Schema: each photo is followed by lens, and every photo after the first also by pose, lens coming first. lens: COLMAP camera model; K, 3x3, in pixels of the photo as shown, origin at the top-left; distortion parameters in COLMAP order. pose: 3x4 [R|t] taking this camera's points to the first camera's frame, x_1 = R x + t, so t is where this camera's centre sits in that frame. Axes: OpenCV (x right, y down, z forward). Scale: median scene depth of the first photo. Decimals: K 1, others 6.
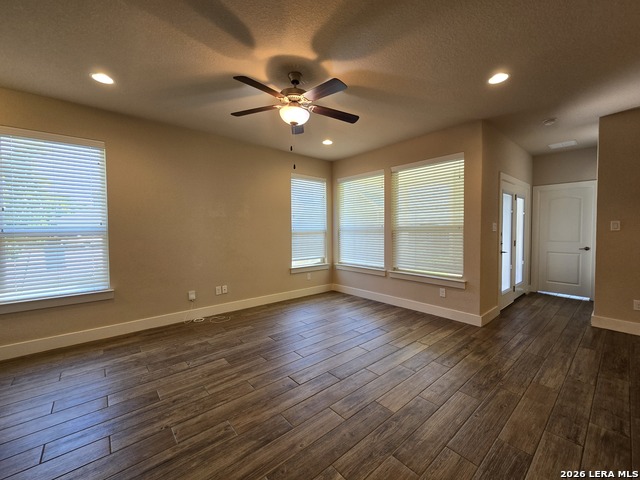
lens RADIAL K [[263.6, 0, 325.8], [0, 263.6, 239.2], [0, 0, 1]] dist [-0.000443, 0.002246]
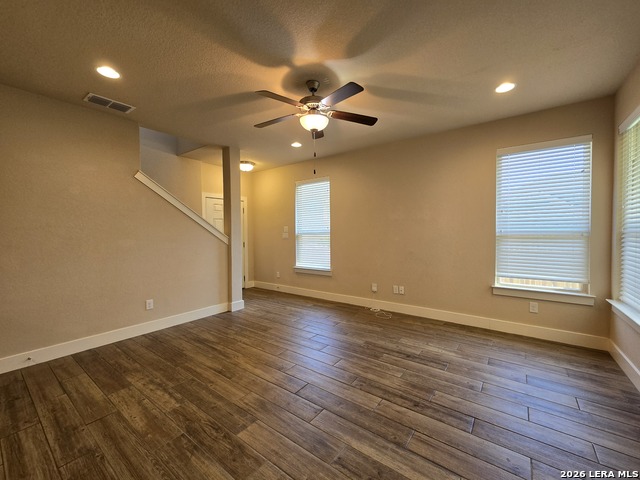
lens RADIAL K [[263.6, 0, 325.8], [0, 263.6, 239.2], [0, 0, 1]] dist [-0.000443, 0.002246]
pose [[0.217046, 0.031390, -0.975657, 0.775517], [-0.030595, 0.999211, 0.025341, -0.033143], [0.975682, 0.024350, 0.217835, 0.704405]]
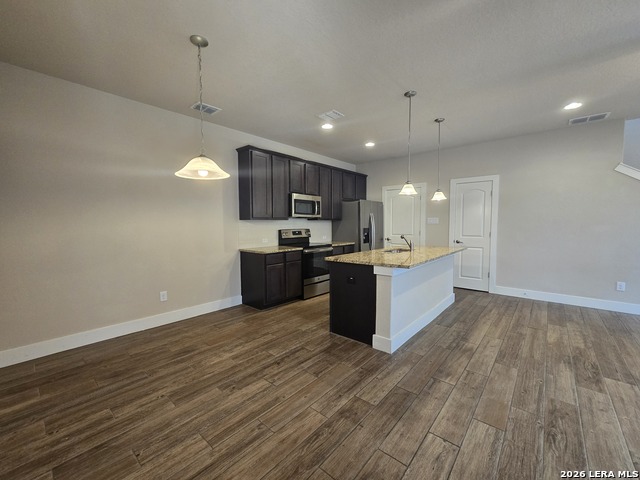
lens RADIAL K [[263.6, 0, 325.8], [0, 263.6, 239.2], [0, 0, 1]] dist [-0.000443, 0.002246]
pose [[-0.988847, 0.017286, -0.147931, 1.064441], [0.002519, 0.995041, 0.099434, -0.044737], [0.148917, 0.097953, -0.983986, 1.238038]]
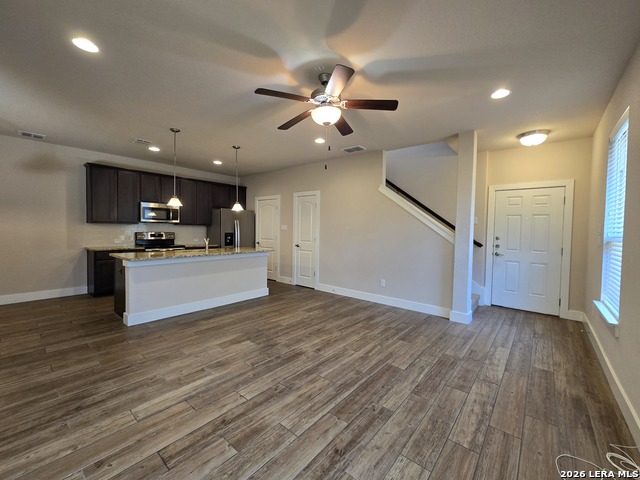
lens RADIAL K [[263.6, 0, 325.8], [0, 263.6, 239.2], [0, 0, 1]] dist [-0.000443, 0.002246]
pose [[-0.987277, -0.005947, -0.158897, 0.031788], [-0.018664, 0.996727, 0.078660, -0.068928], [0.157909, 0.080624, -0.984157, 1.708861]]
